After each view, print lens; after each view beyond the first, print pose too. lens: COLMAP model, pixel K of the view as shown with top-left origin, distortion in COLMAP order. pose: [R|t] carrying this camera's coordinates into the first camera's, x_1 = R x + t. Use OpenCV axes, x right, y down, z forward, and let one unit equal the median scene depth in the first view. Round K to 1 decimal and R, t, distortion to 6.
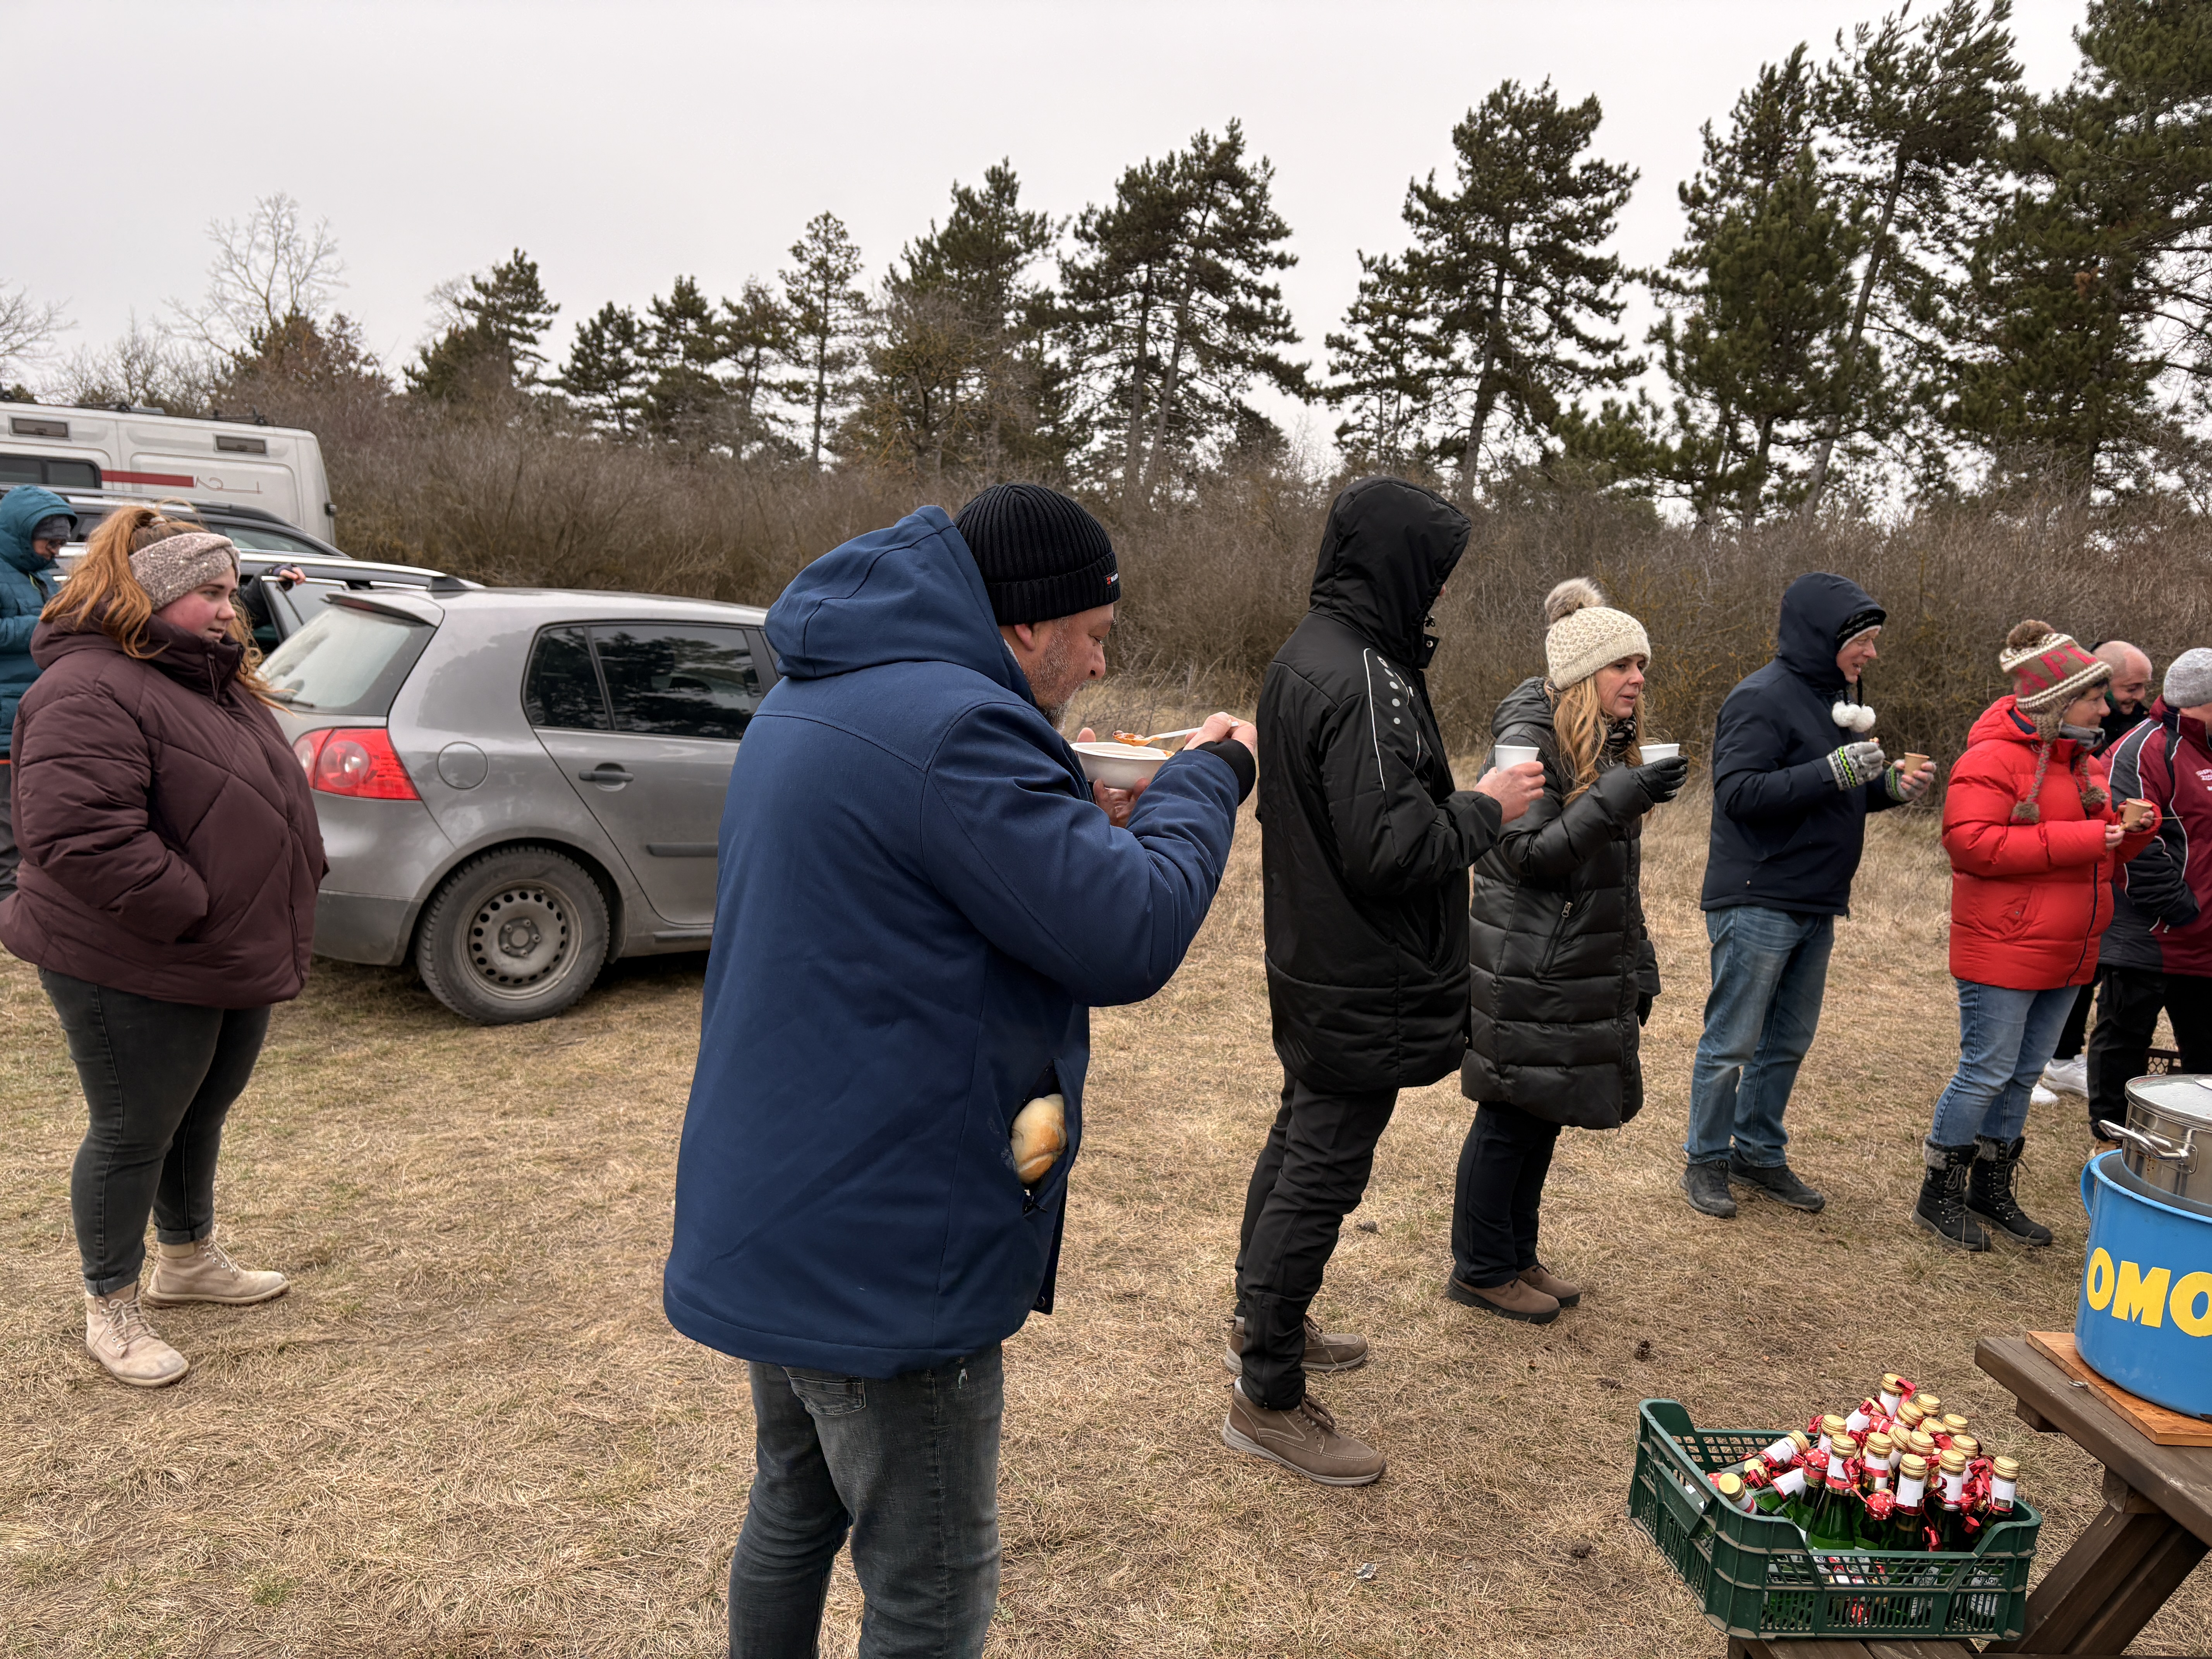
lens RADIAL K [[1660.4, 0, 1122.1], [0, 1660.4, 840.2], [0, 0, 1]] dist [0.049390, -0.046006]
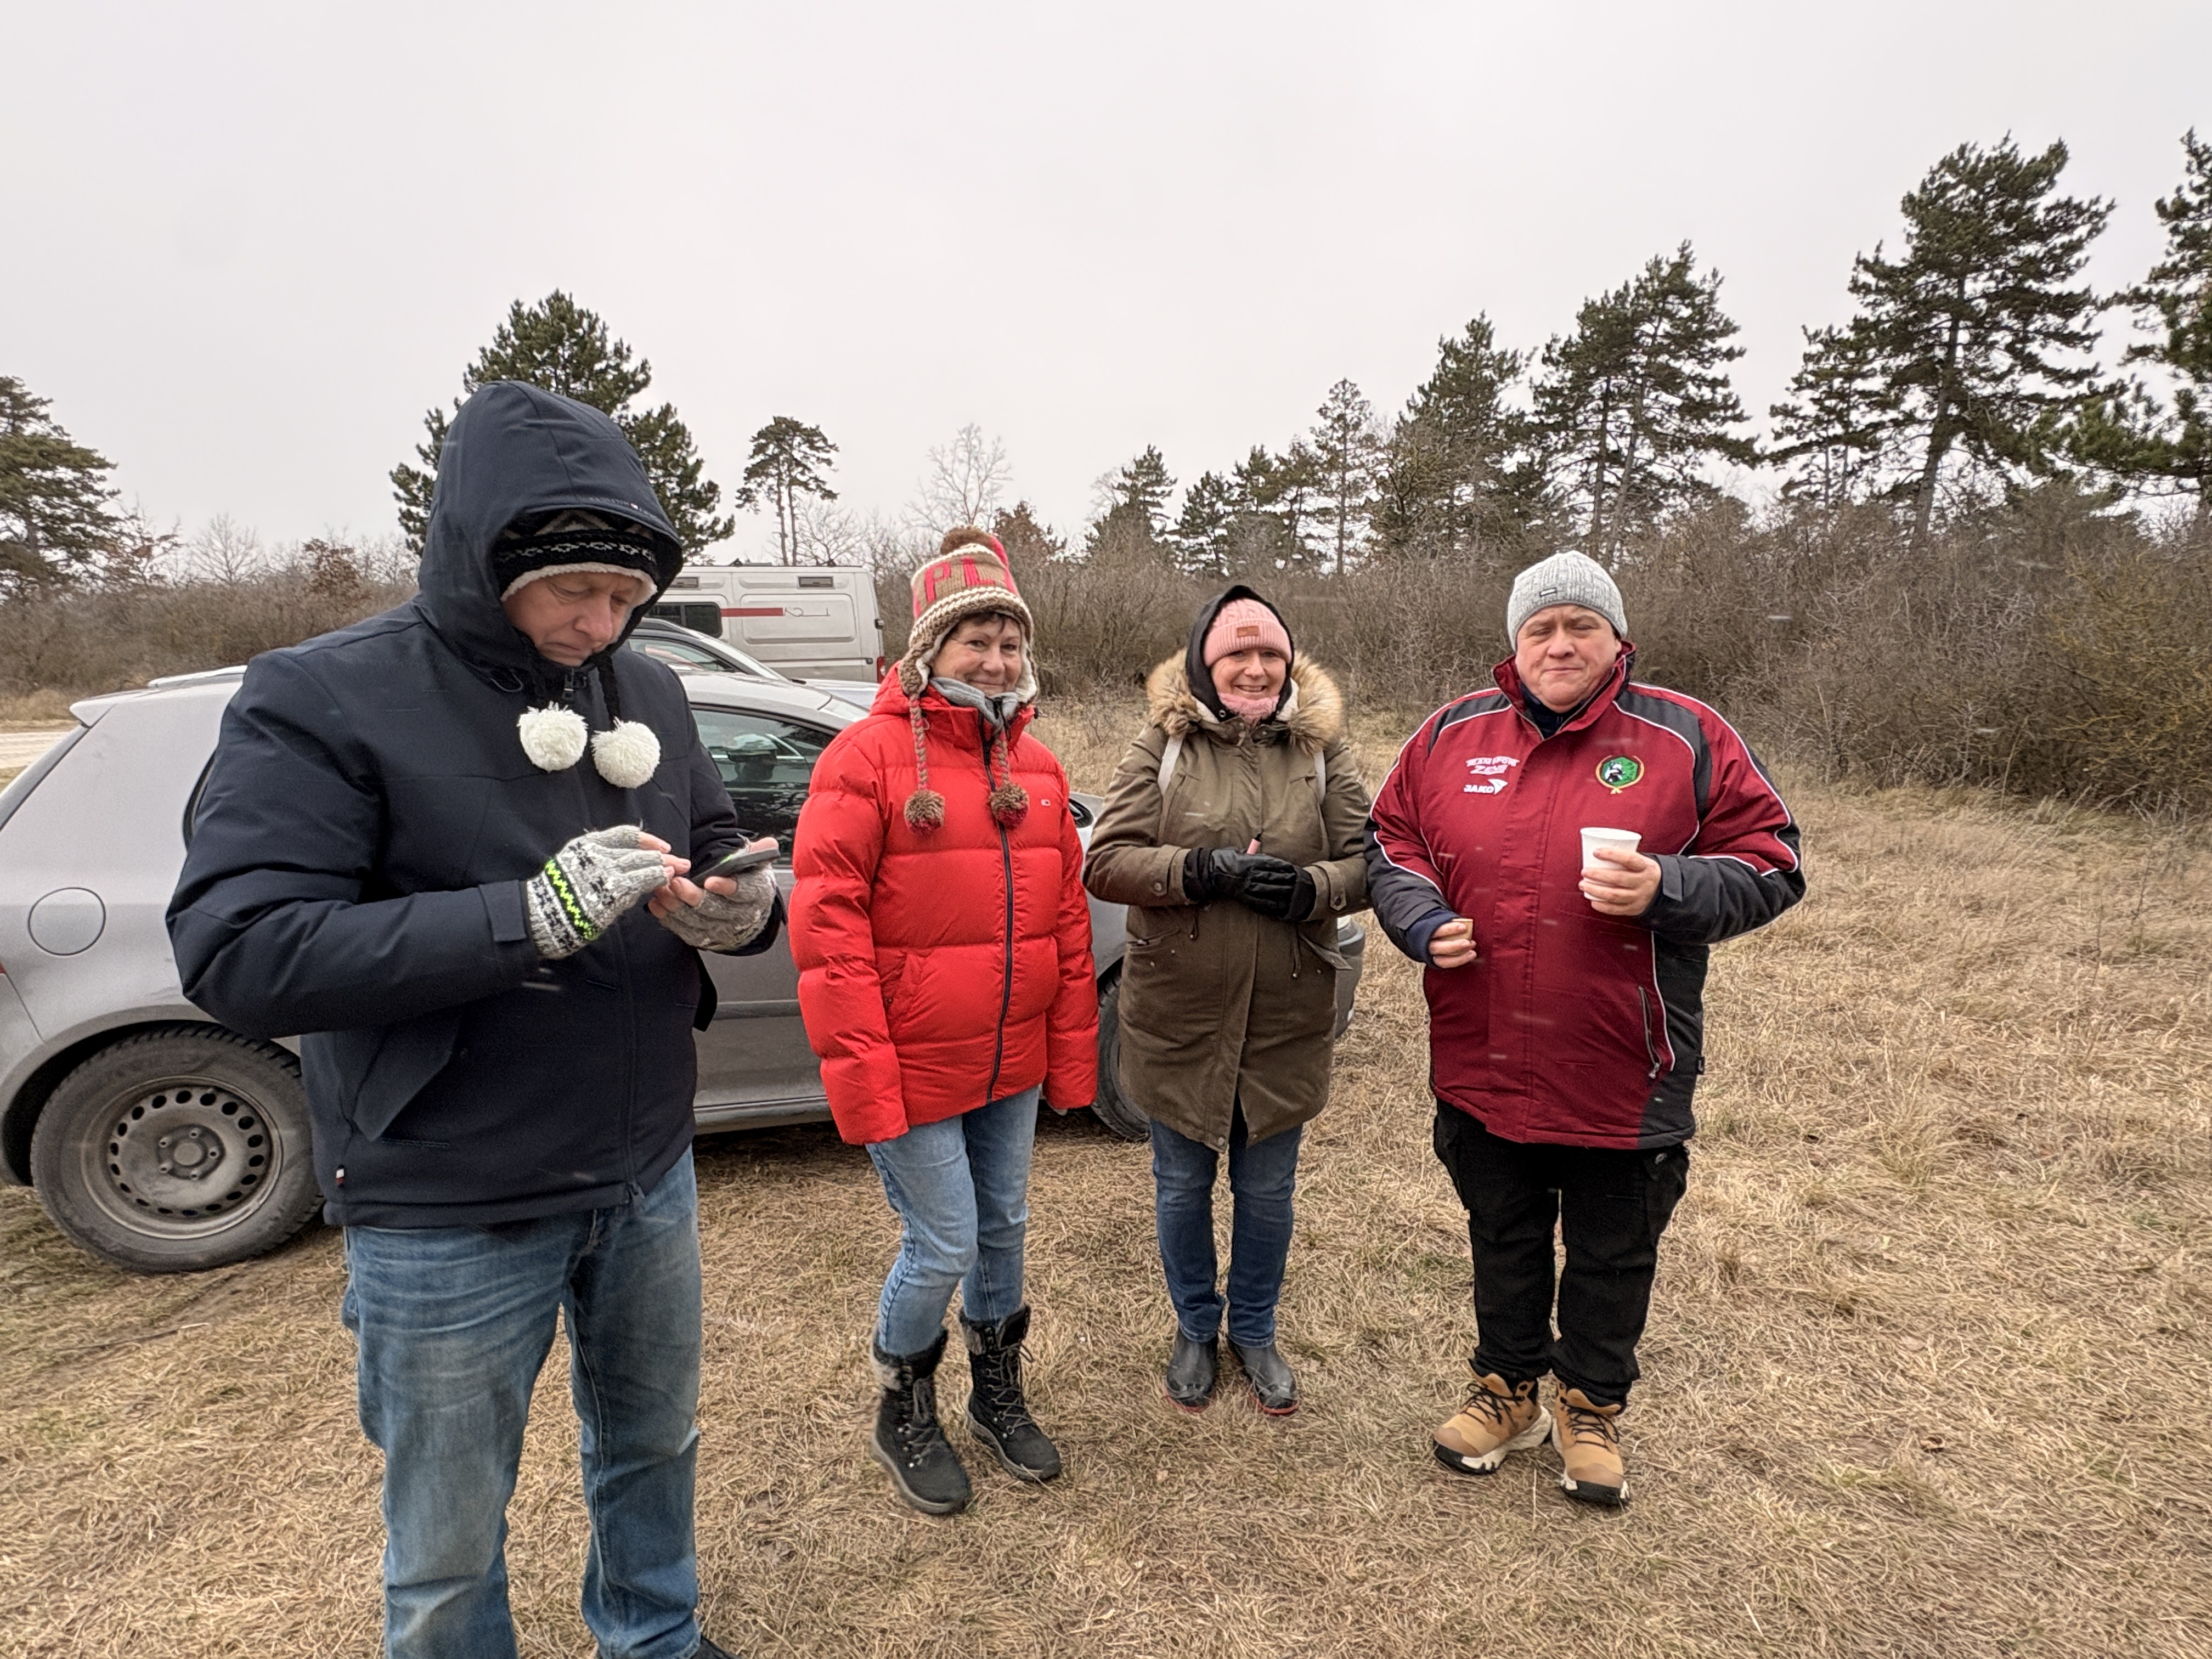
lens RADIAL K [[1139.2, 0, 1107.7], [0, 1139.2, 825.0], [0, 0, 1]] dist [-0.000563, -0.000452]
pose [[0.910579, -0.009642, -0.413223, 0.028958], [0.006339, 0.999936, -0.009364, -0.011500], [0.413287, 0.005908, 0.910582, 0.105962]]
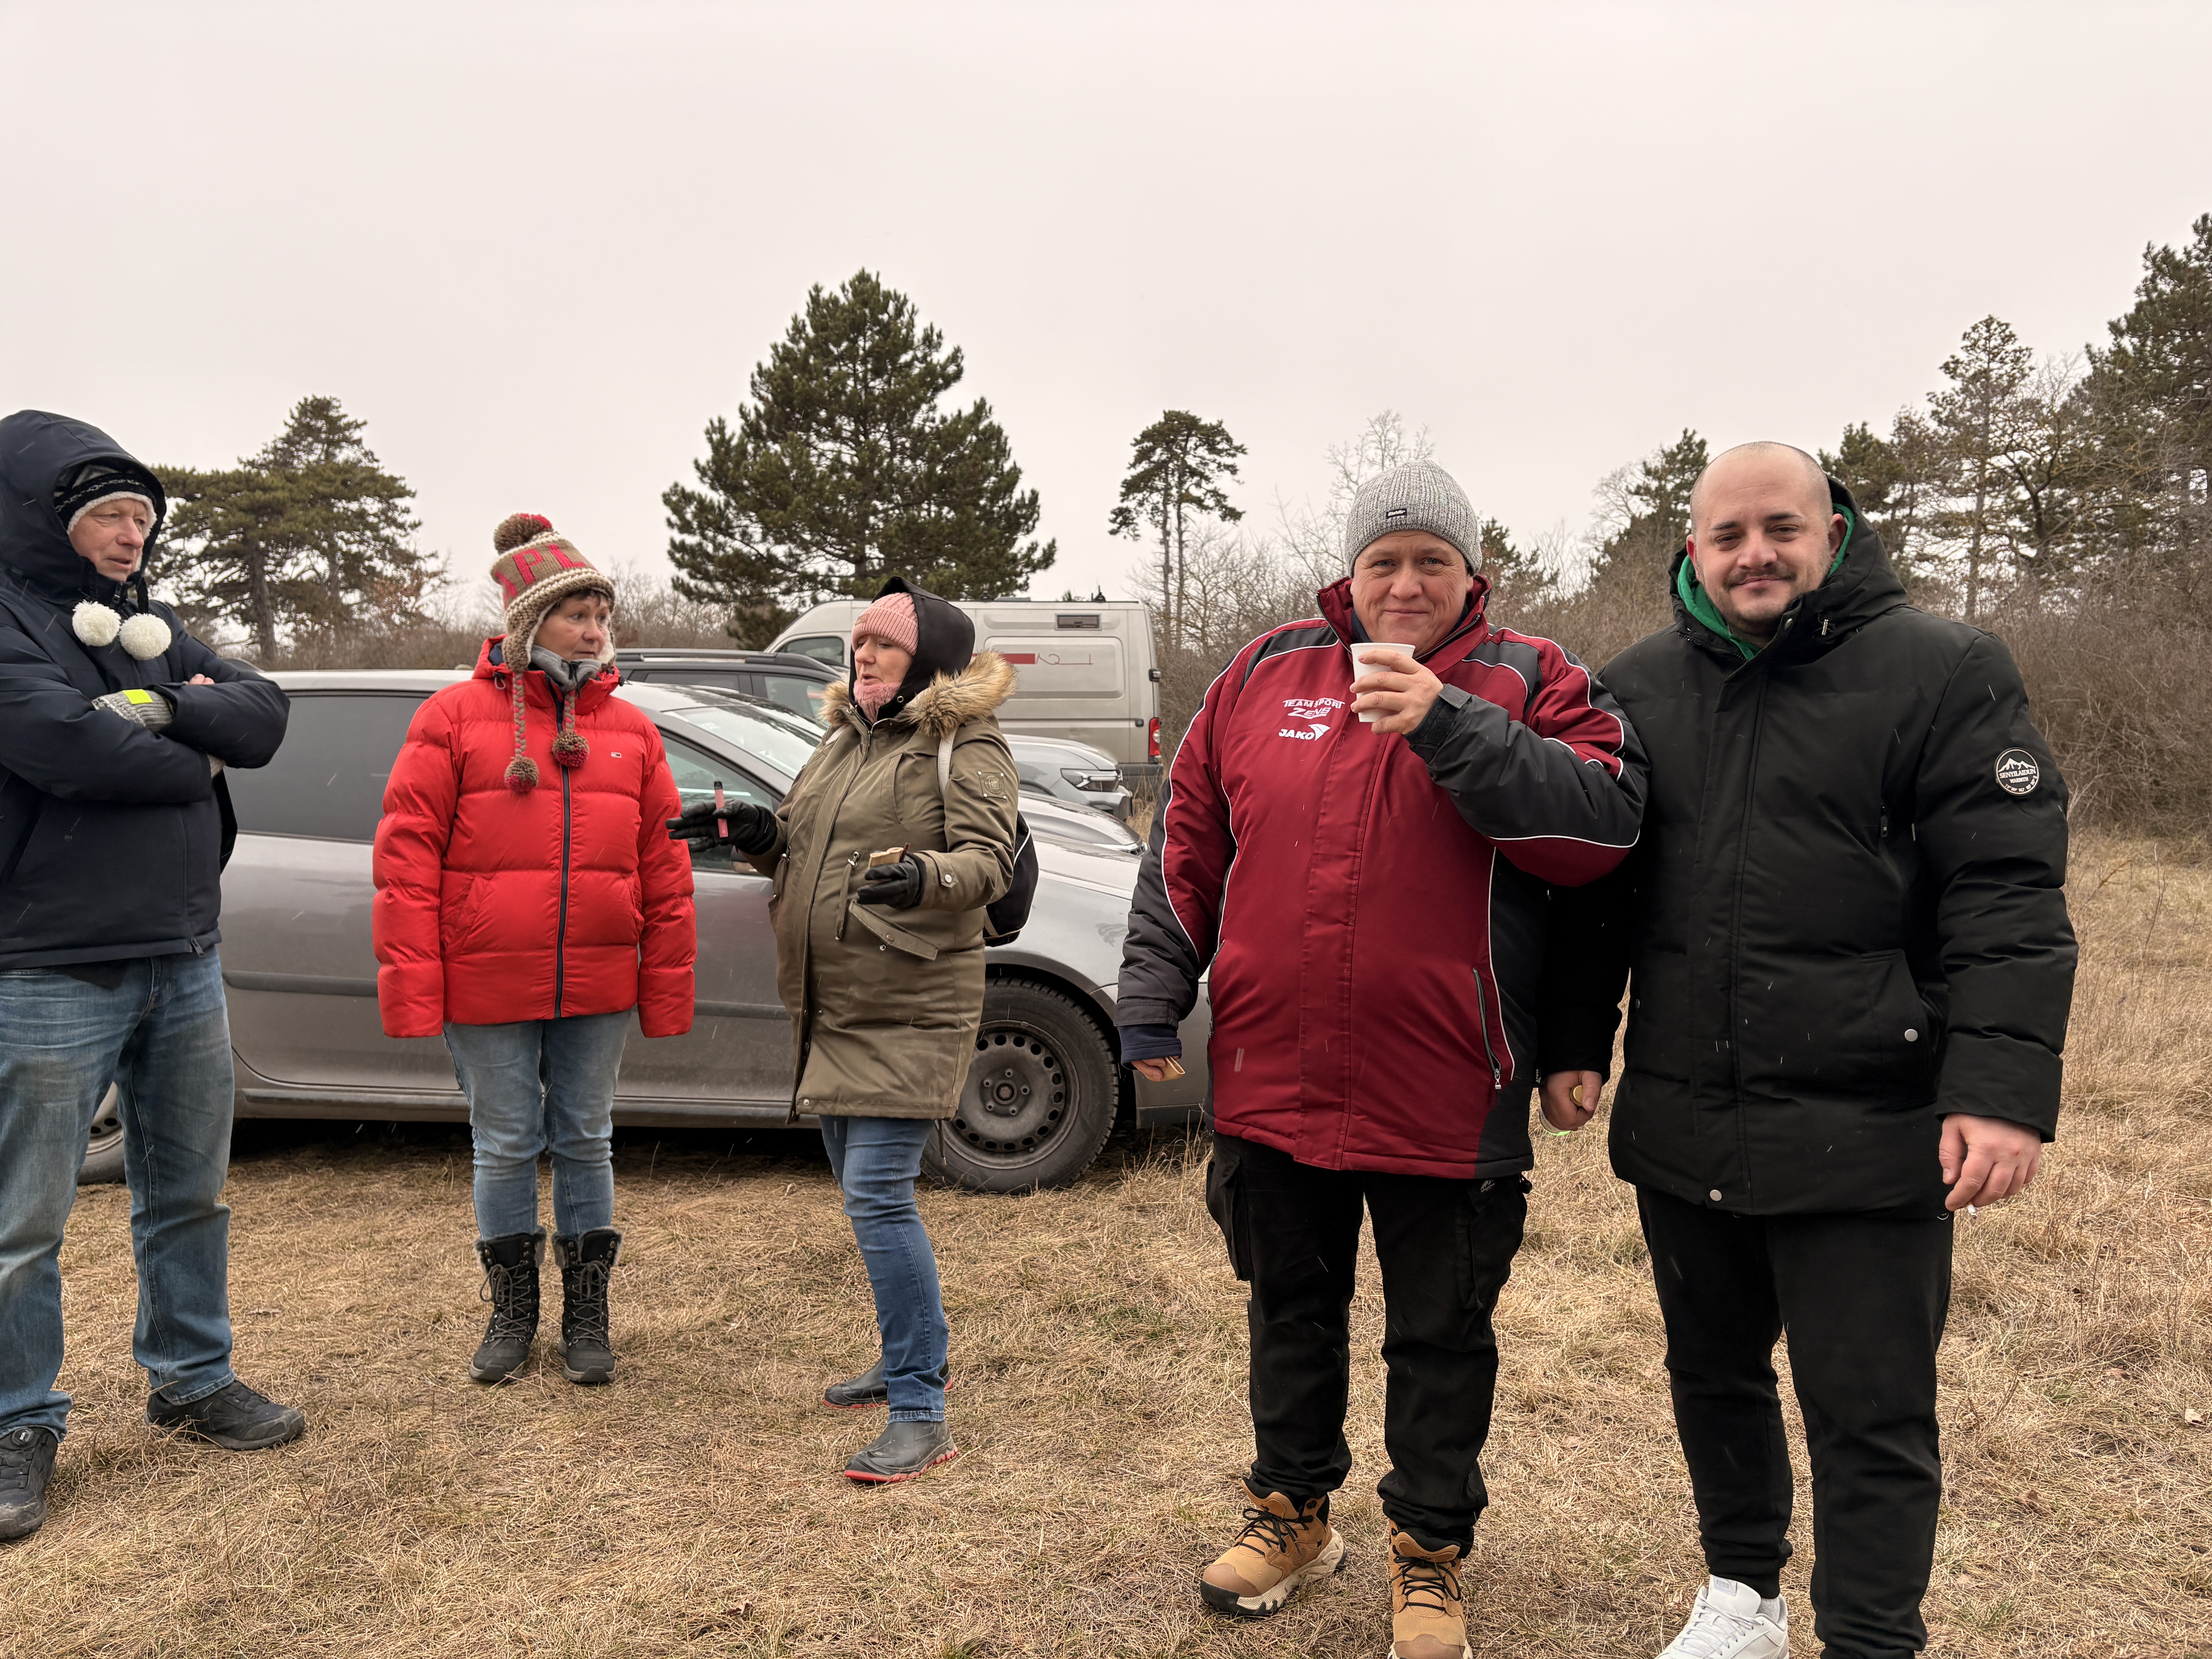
lens RADIAL K [[1652.2, 0, 1123.2], [0, 1652.2, 860.1], [0, 0, 1]] dist [0.063268, -0.089511]
pose [[0.741602, -0.003866, -0.670829, 0.084396], [-0.063151, 0.995140, -0.075548, -0.001944], [0.667861, 0.098390, 0.737754, 0.106329]]
